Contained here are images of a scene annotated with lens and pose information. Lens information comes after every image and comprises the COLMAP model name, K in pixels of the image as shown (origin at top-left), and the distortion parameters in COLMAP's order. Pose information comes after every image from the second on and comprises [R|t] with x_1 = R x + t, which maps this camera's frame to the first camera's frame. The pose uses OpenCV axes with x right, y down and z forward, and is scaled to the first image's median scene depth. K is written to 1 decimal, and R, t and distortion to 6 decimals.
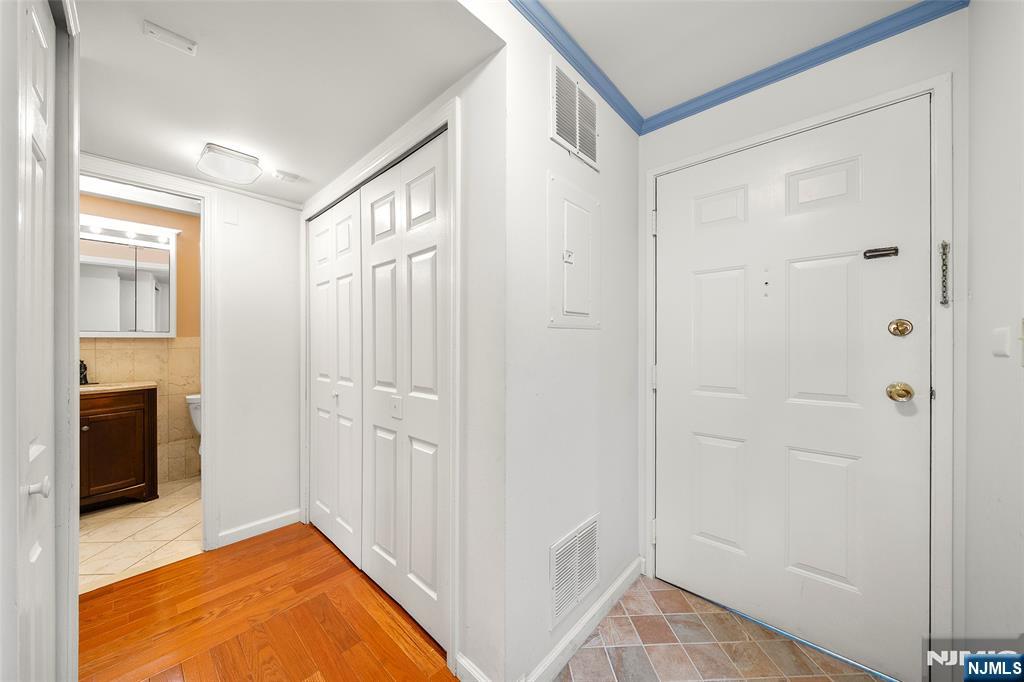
lens RADIAL K [[353.0, 0, 514.4], [0, 353.0, 336.9], [0, 0, 1]] dist [-0.006344, 0.000731]
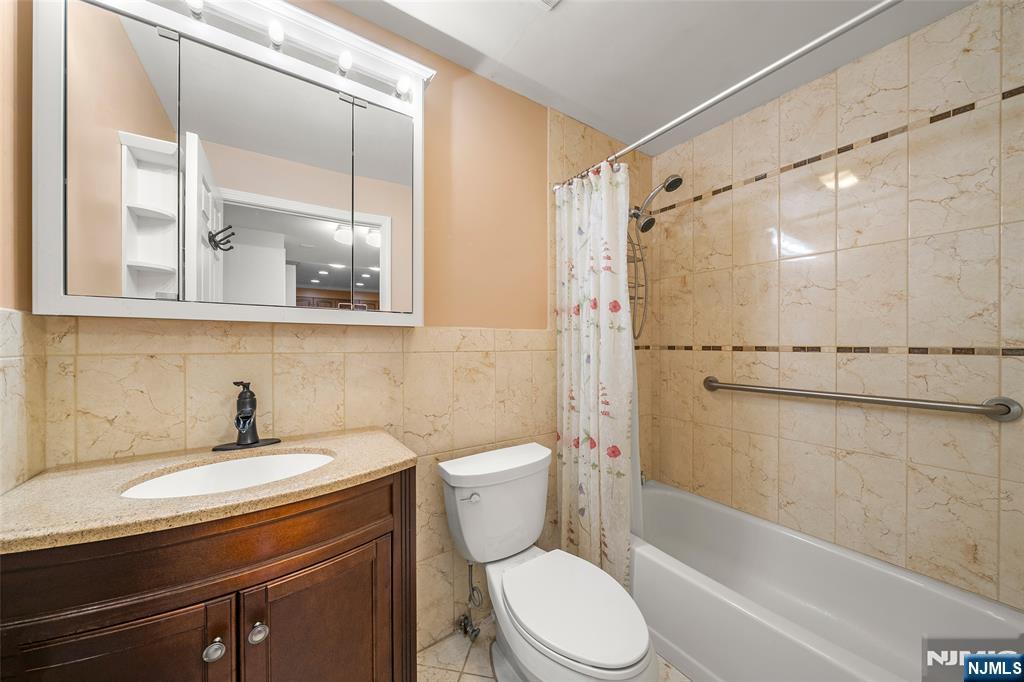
lens RADIAL K [[353.0, 0, 512.6], [0, 353.0, 344.8], [0, 0, 1]] dist [-0.006344, 0.000731]
pose [[0.972638, 0.005671, -0.232257, -0.764684], [-0.003360, 0.999941, 0.010347, 0.019089], [0.232302, -0.009283, 0.972599, 0.615826]]
